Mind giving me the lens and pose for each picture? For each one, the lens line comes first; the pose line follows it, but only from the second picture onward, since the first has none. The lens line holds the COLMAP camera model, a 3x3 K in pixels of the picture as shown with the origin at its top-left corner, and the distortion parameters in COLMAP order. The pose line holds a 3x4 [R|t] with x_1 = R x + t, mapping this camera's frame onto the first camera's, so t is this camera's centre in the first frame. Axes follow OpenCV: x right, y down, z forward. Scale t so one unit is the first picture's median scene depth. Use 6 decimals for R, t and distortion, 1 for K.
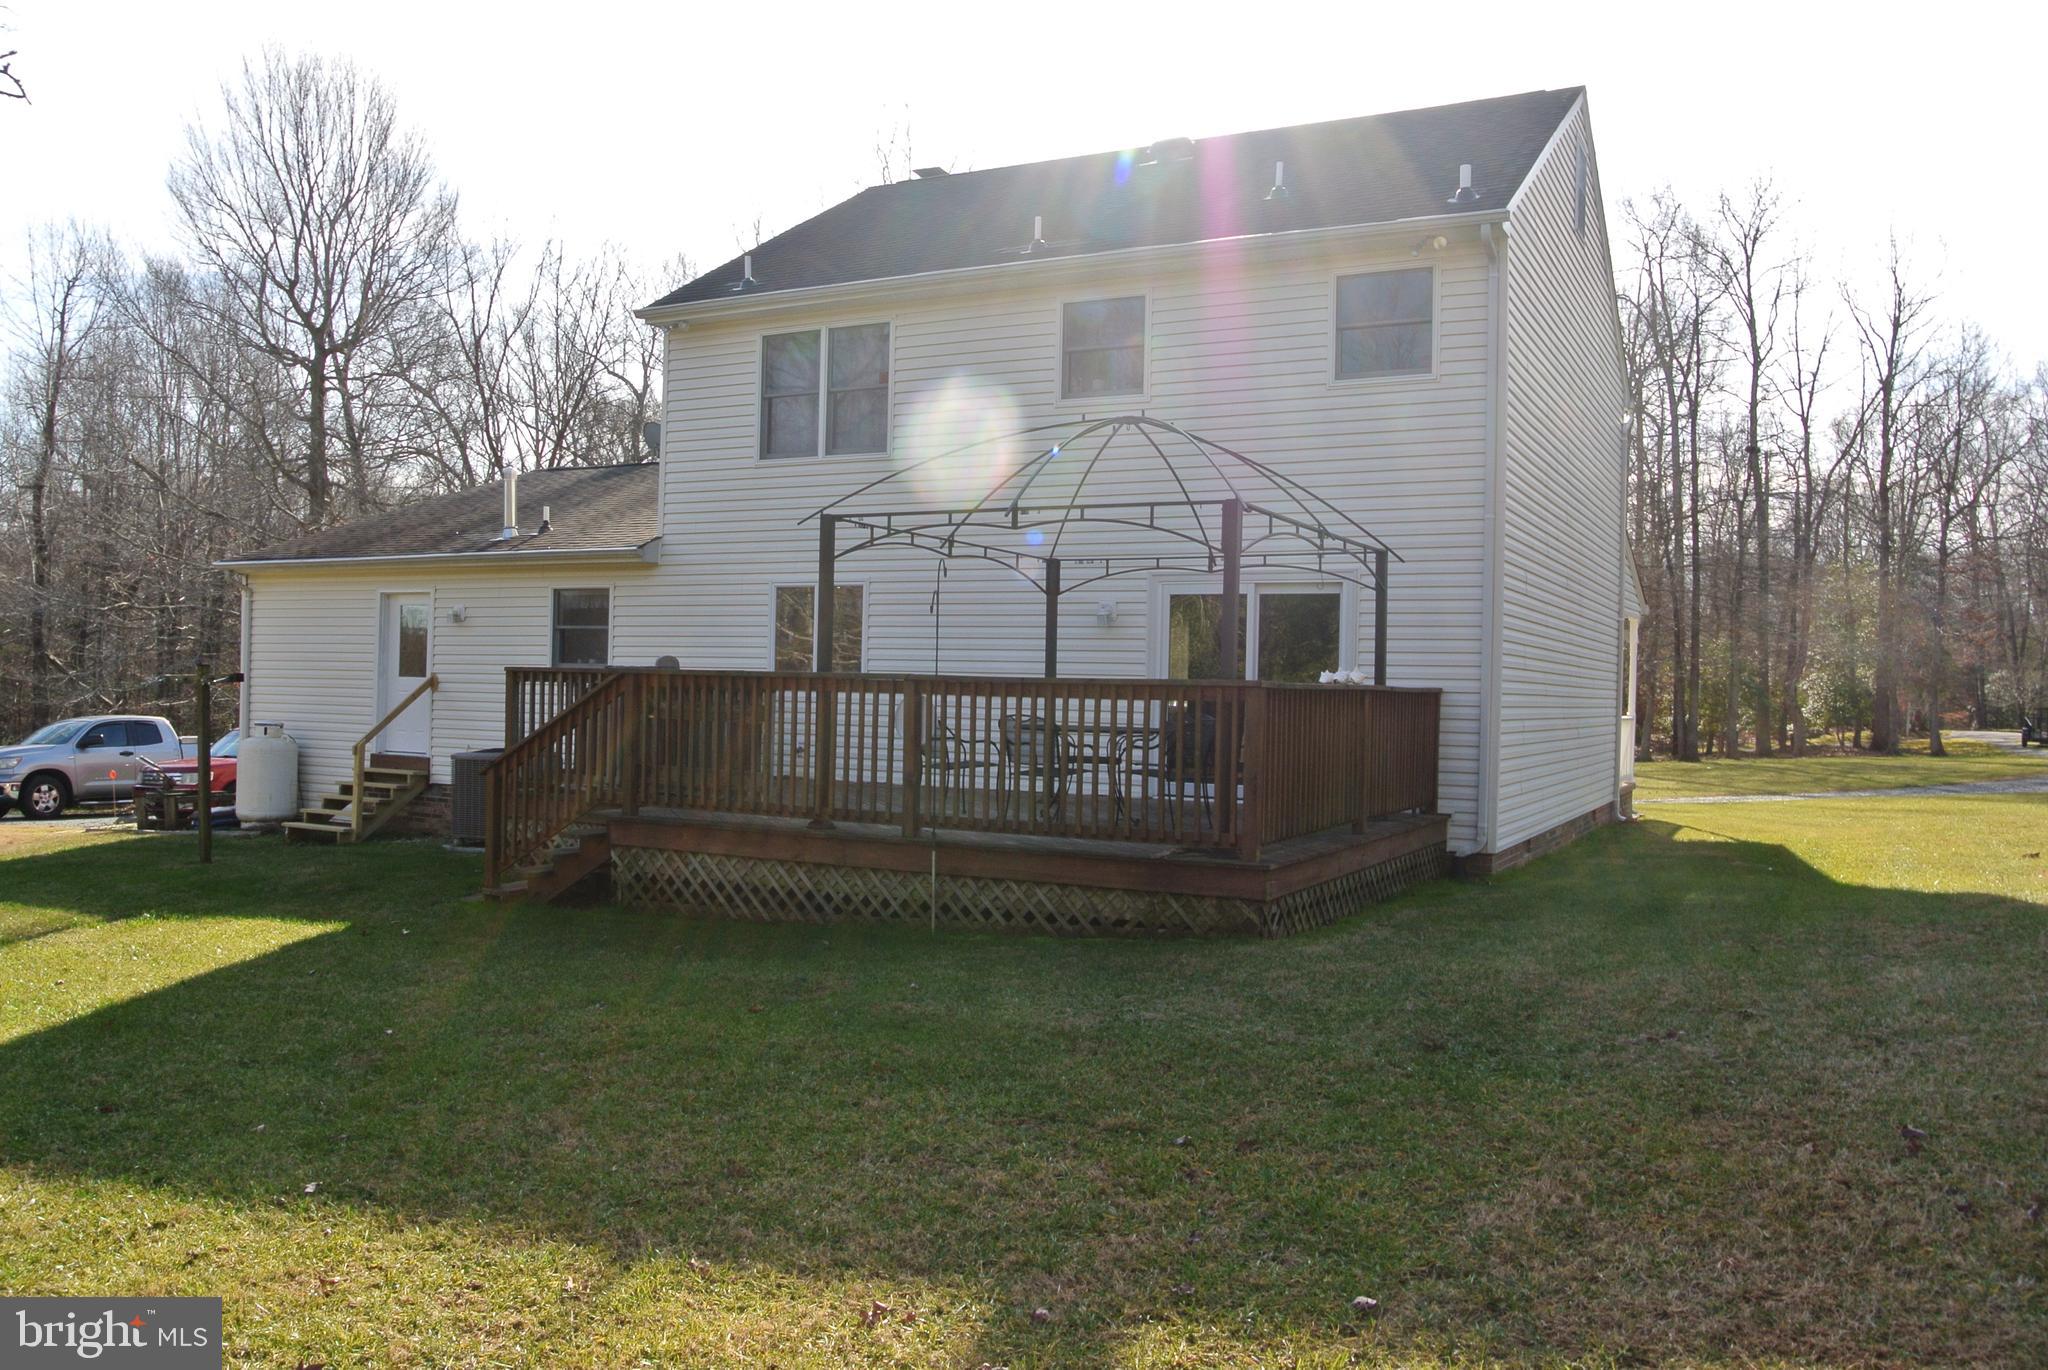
lens RADIAL K [[1594.0, 0, 1021.6], [0, 1594.0, 692.5], [0, 0, 1]] dist [-0.083263, 0.030291]
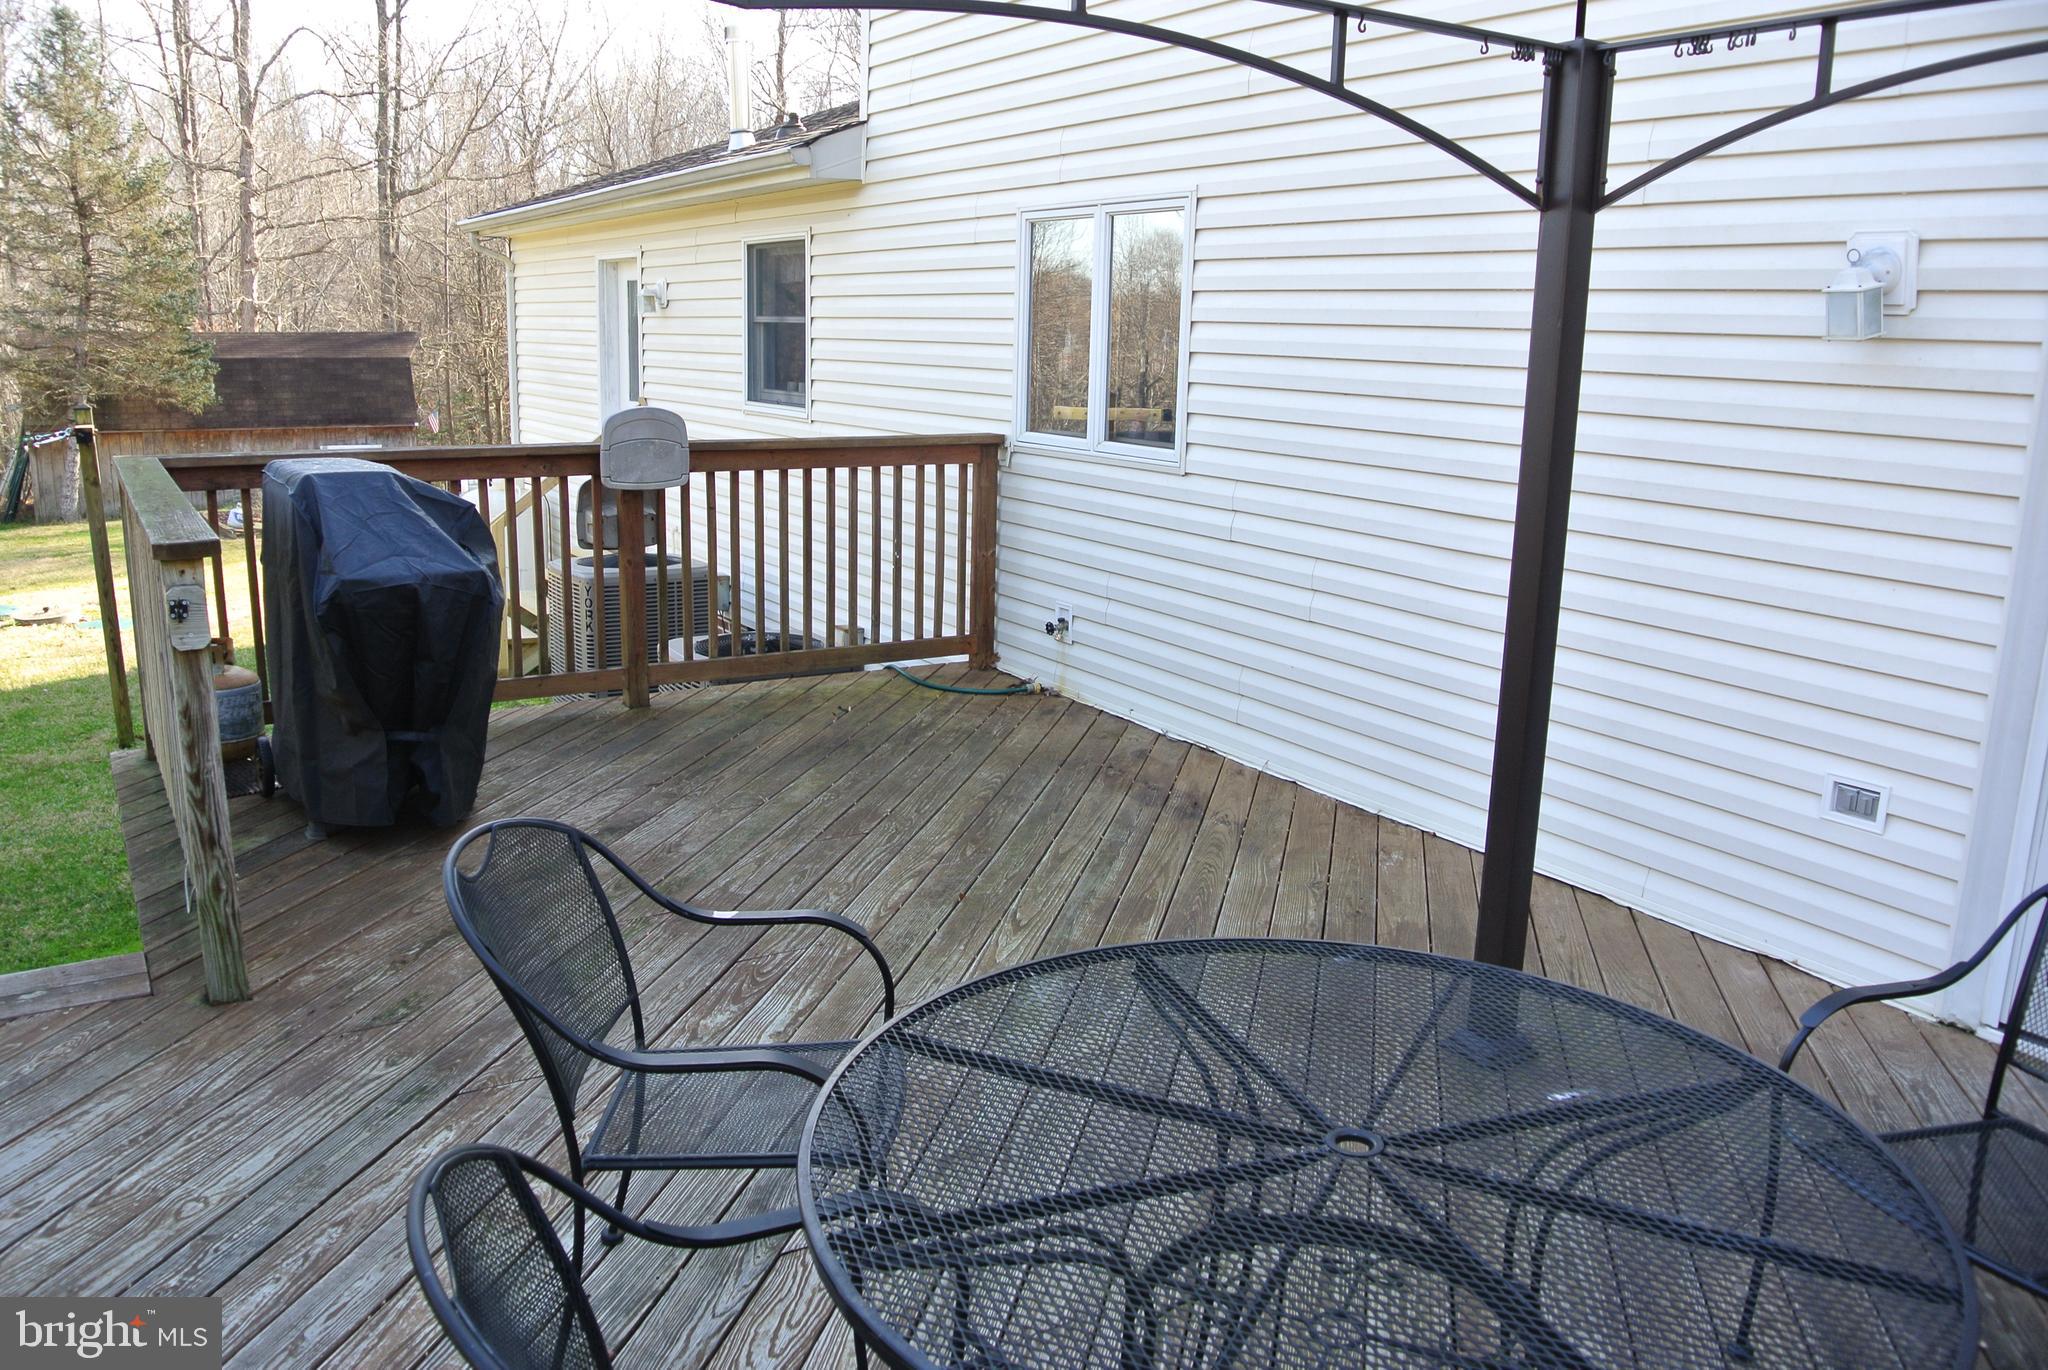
lens RADIAL K [[1594.0, 0, 992.7], [0, 1594.0, 693.2], [0, 0, 1]] dist [-0.083263, 0.030291]
pose [[0.848347, 0.115047, -0.516790, 0.074767], [-0.003743, 0.977384, 0.211440, -0.041101], [0.529428, -0.177440, 0.829591, 0.765842]]
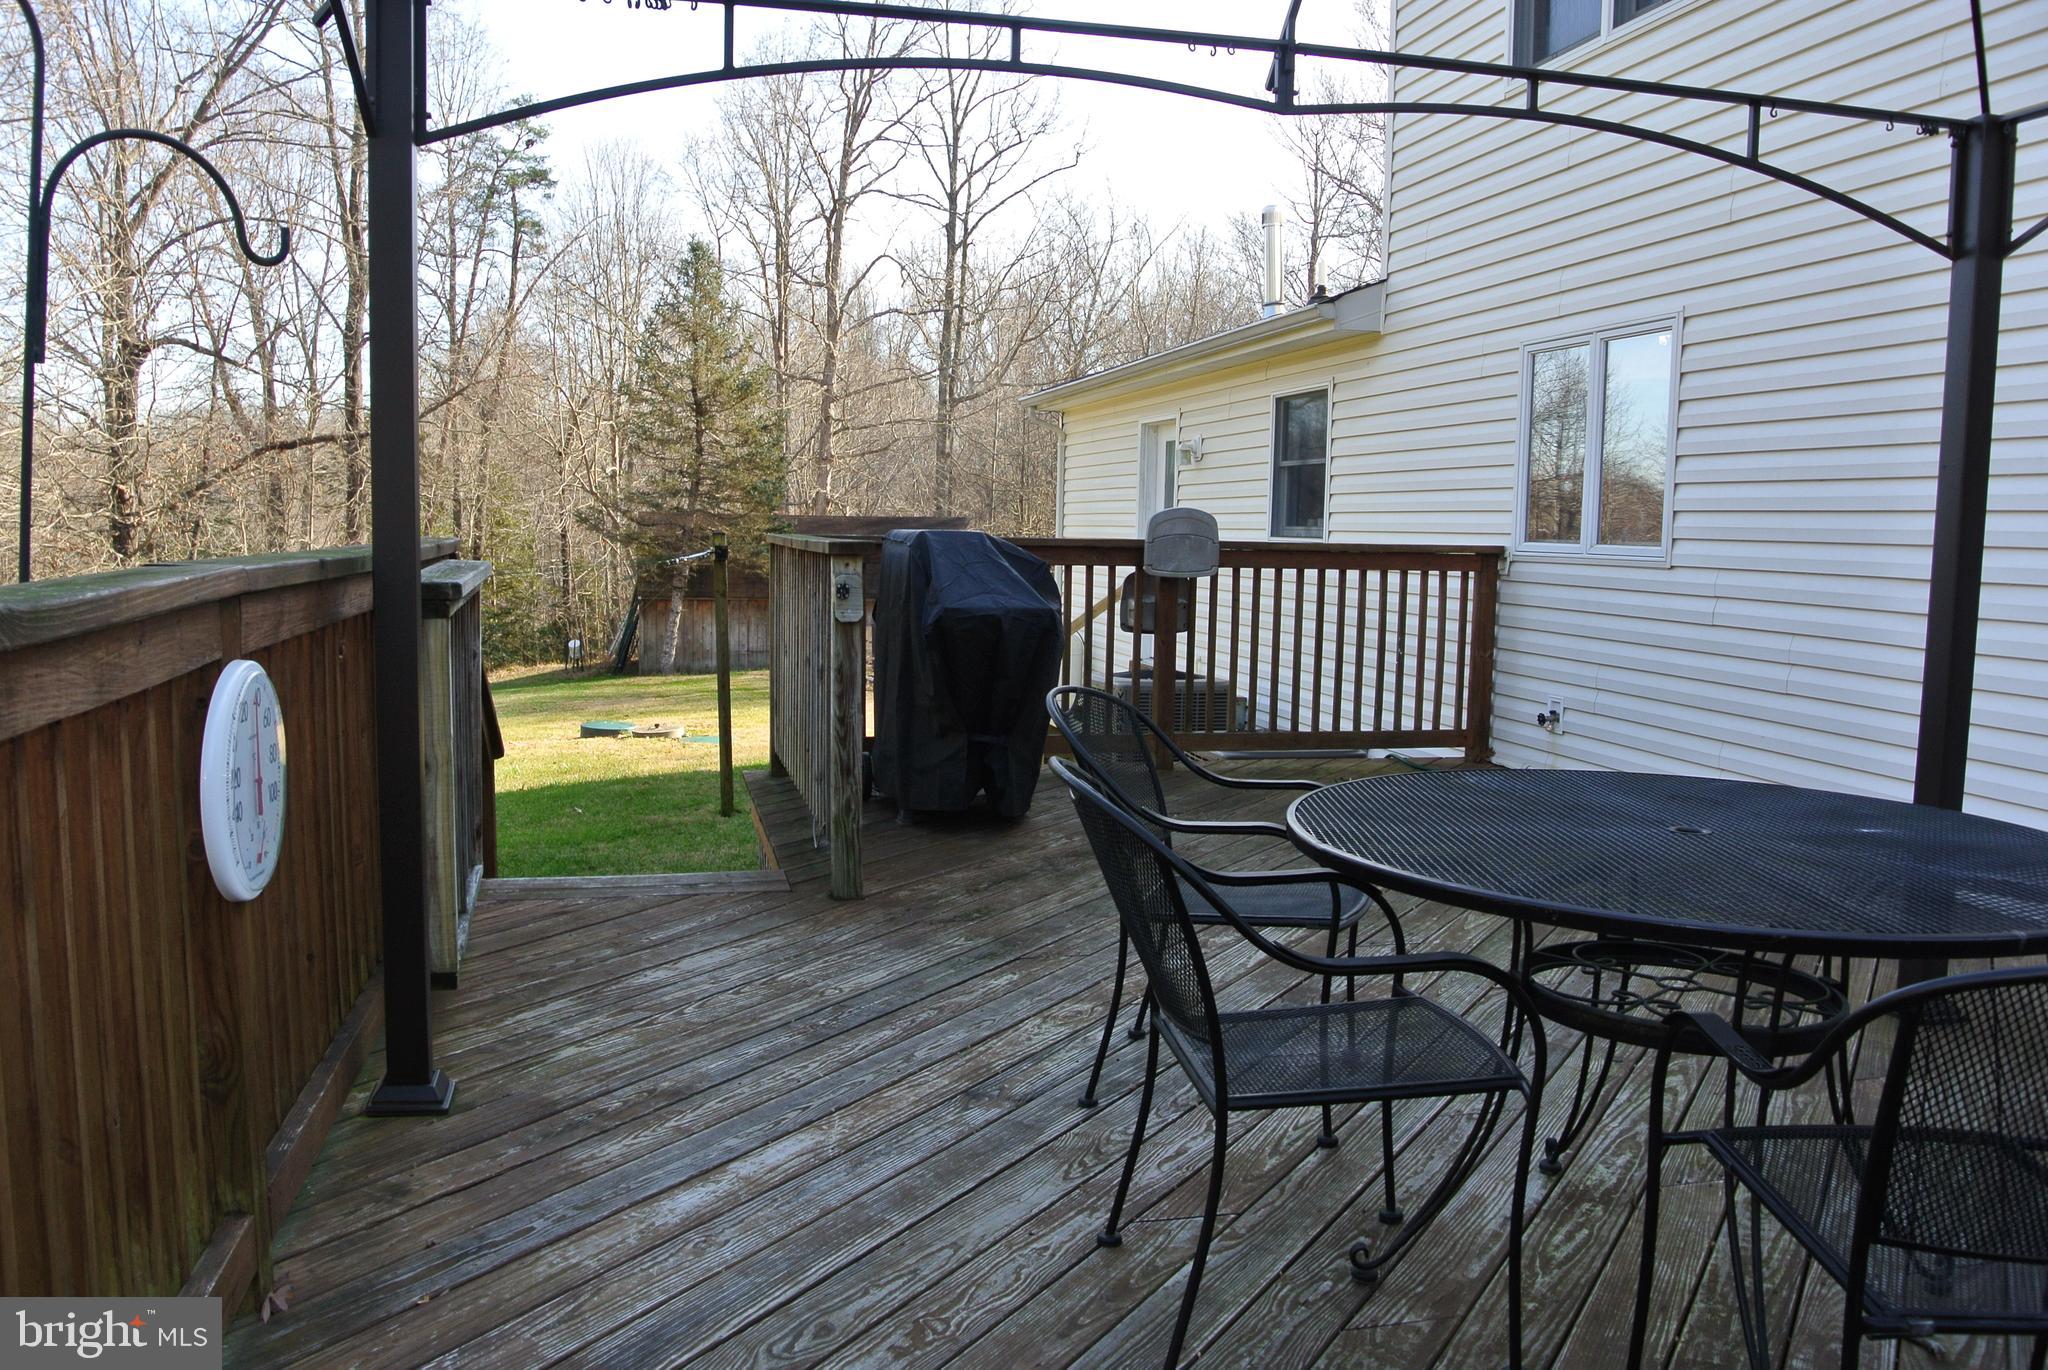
lens RADIAL K [[1594.0, 0, 993.9], [0, 1594.0, 691.4], [0, 0, 1]] dist [-0.083263, 0.030291]
pose [[0.637636, 0.070278, -0.767125, 0.119545], [-0.006092, 0.996259, 0.086205, -0.010049], [0.770313, -0.050294, 0.635679, 0.712804]]
